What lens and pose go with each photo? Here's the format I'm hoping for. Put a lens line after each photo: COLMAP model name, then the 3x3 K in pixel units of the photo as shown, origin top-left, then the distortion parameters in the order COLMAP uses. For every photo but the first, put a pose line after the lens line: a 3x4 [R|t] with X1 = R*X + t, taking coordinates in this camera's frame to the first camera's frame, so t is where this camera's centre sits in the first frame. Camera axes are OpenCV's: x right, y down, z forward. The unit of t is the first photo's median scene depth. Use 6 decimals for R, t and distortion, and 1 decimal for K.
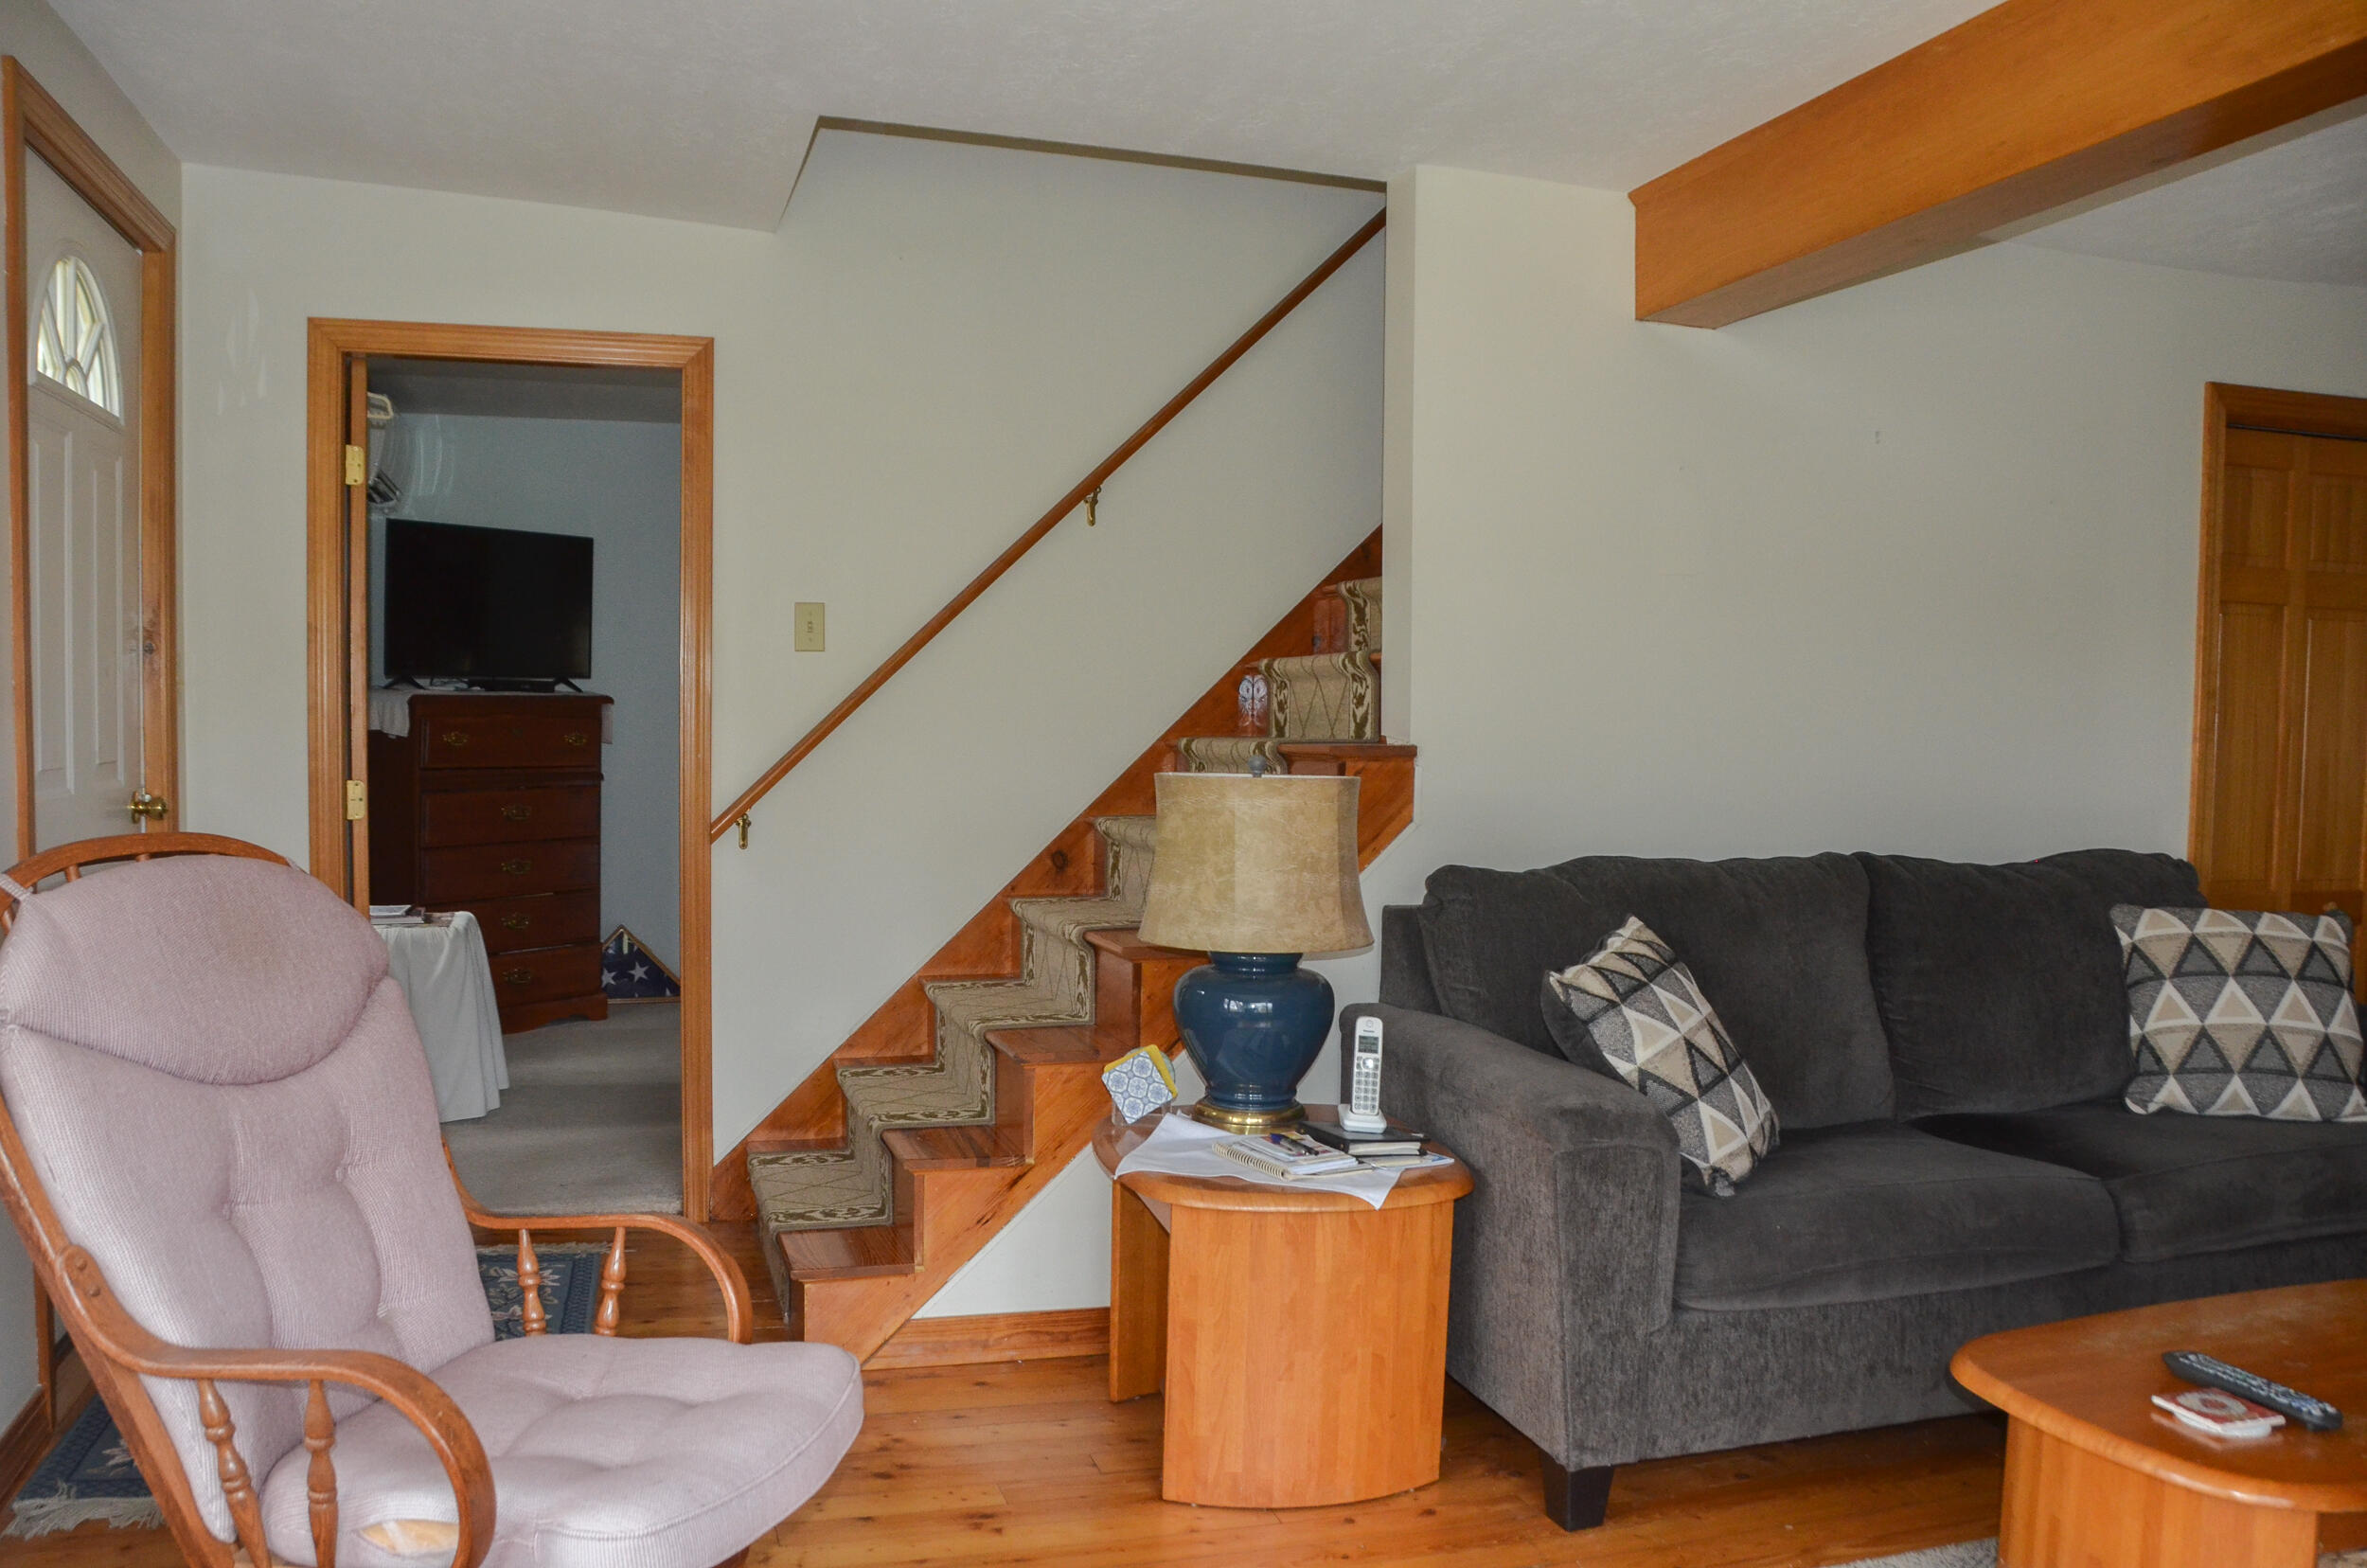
lens RADIAL K [[1851.4, 0, 1170.8], [0, 1851.4, 819.8], [0, 0, 1]] dist [-0.161357, 0.119793]
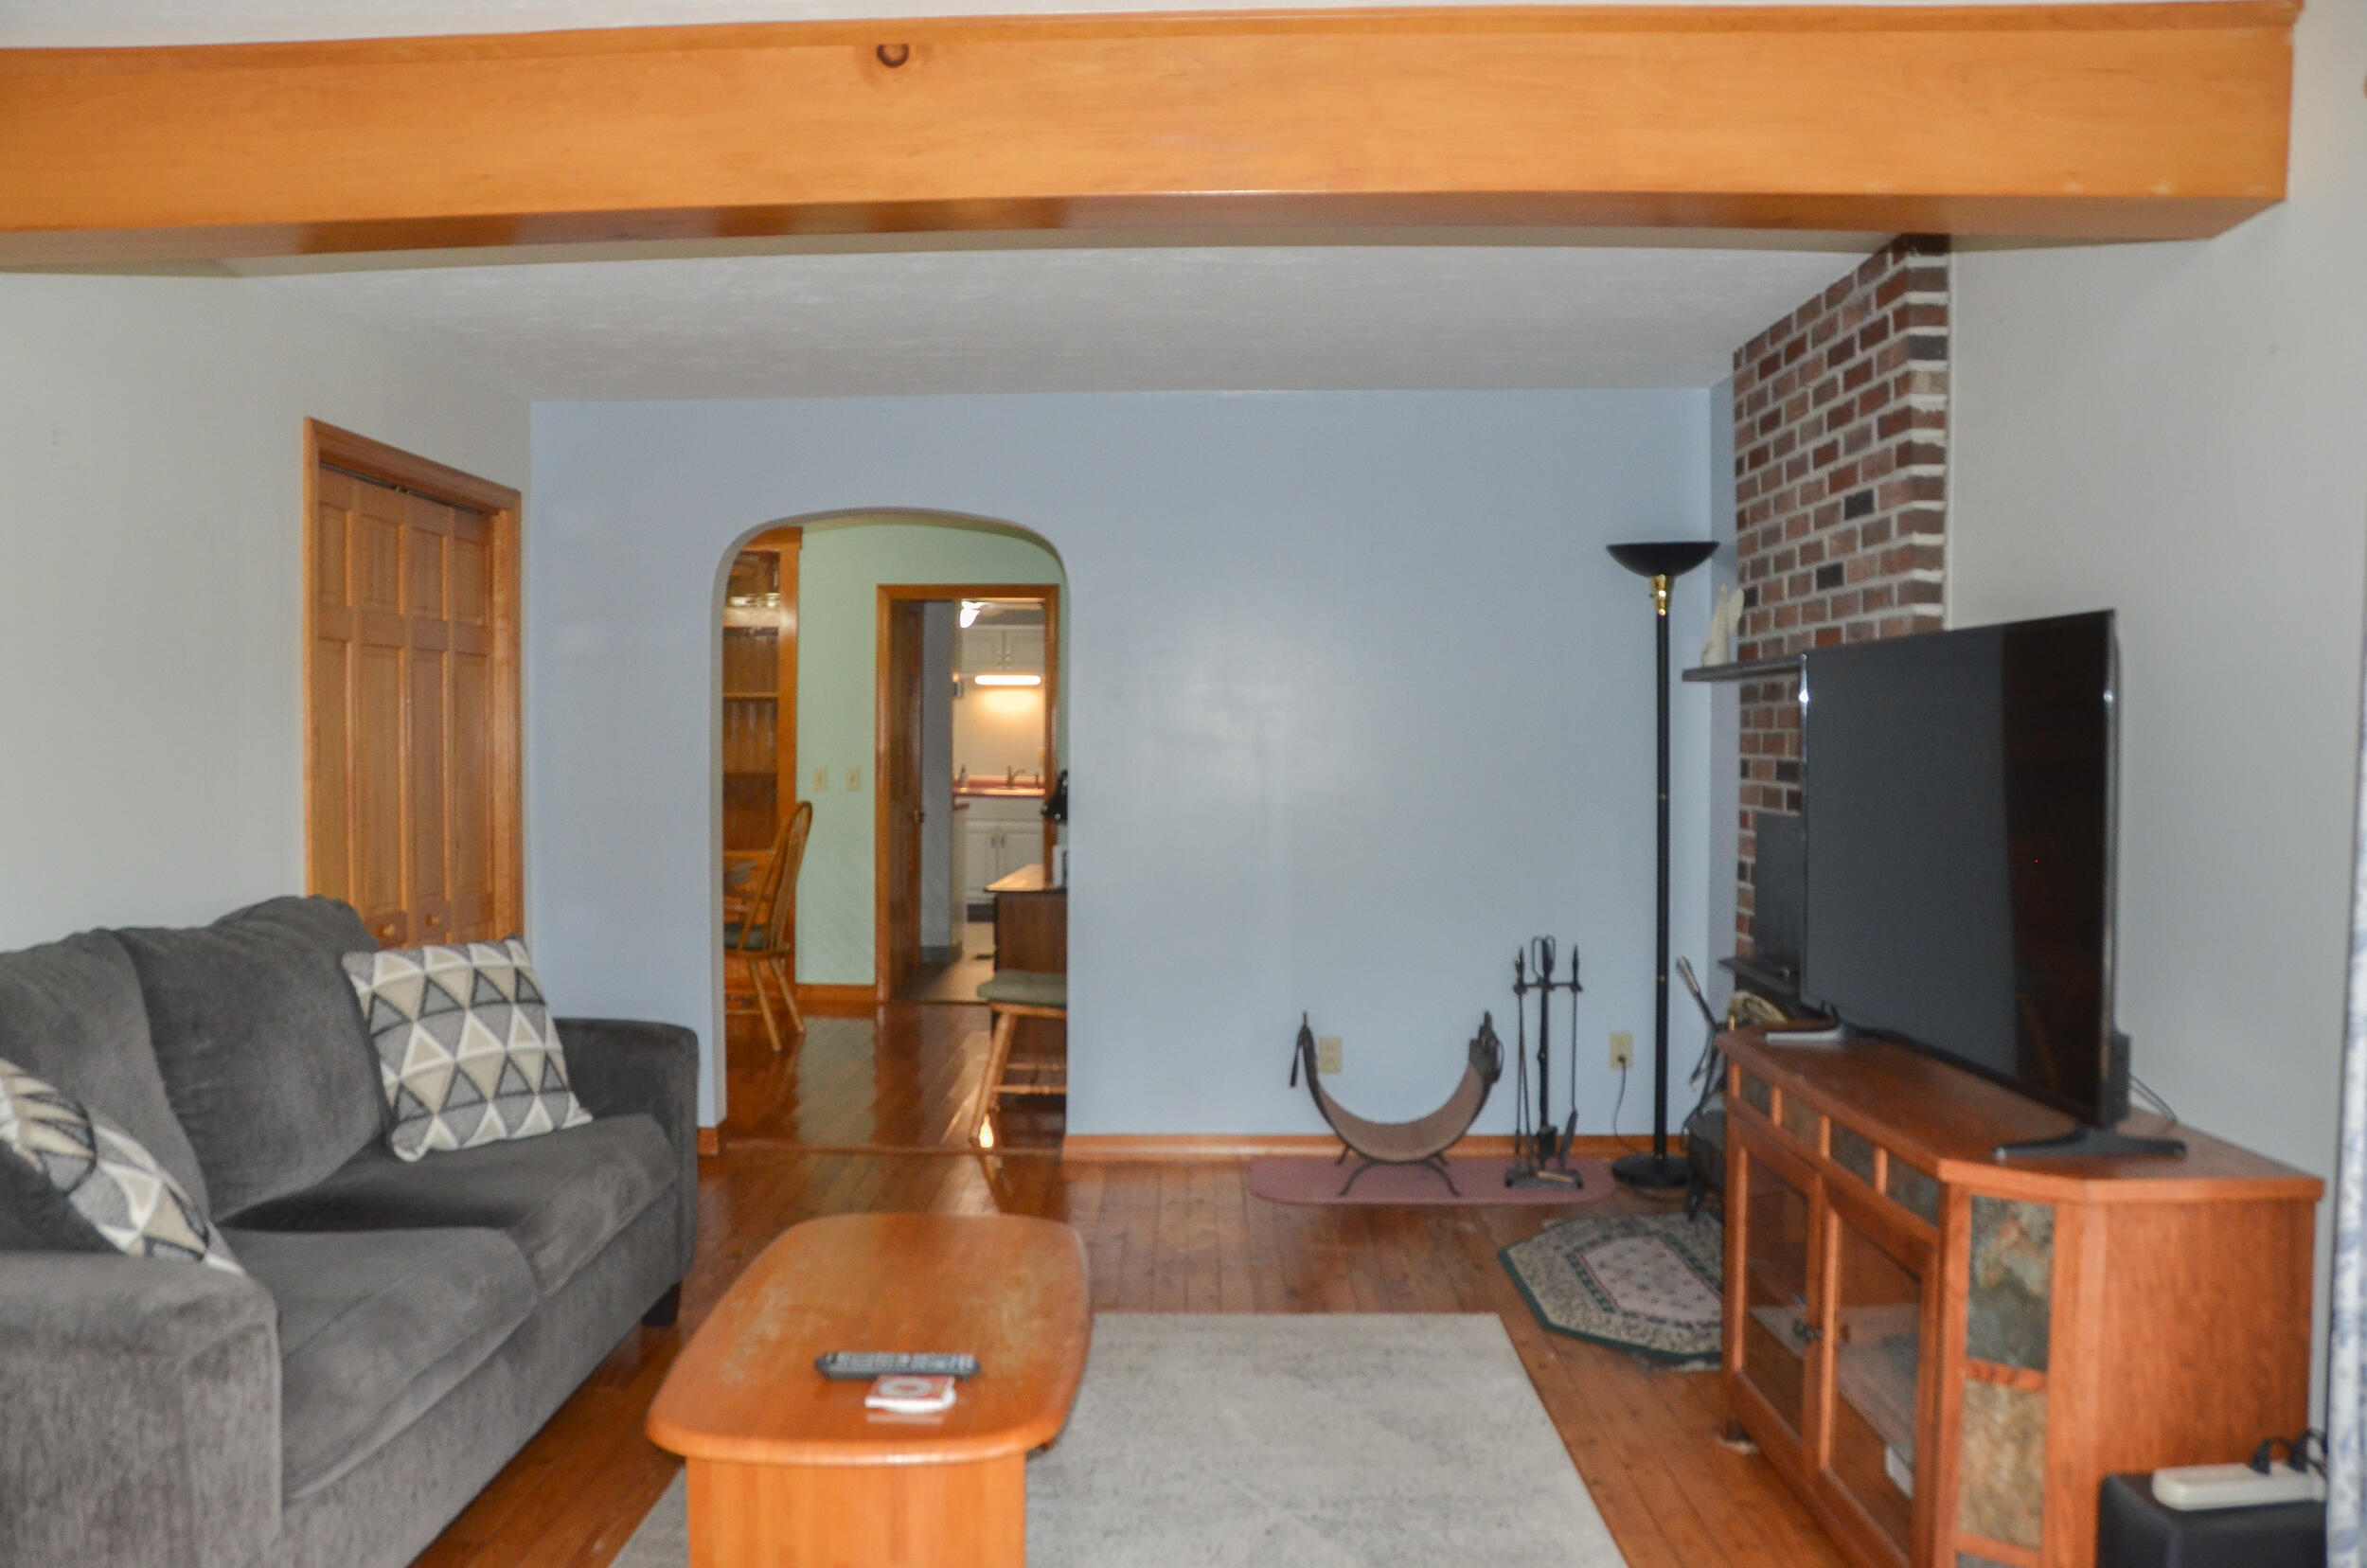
lens RADIAL K [[1851.4, 0, 1170.8], [0, 1851.4, 819.8], [0, 0, 1]] dist [-0.161357, 0.119793]
pose [[0.318607, -0.053403, 0.946382, -0.308358], [0.055004, 0.997771, 0.037785, -0.046127], [-0.946290, 0.040017, 0.320834, 0.319688]]
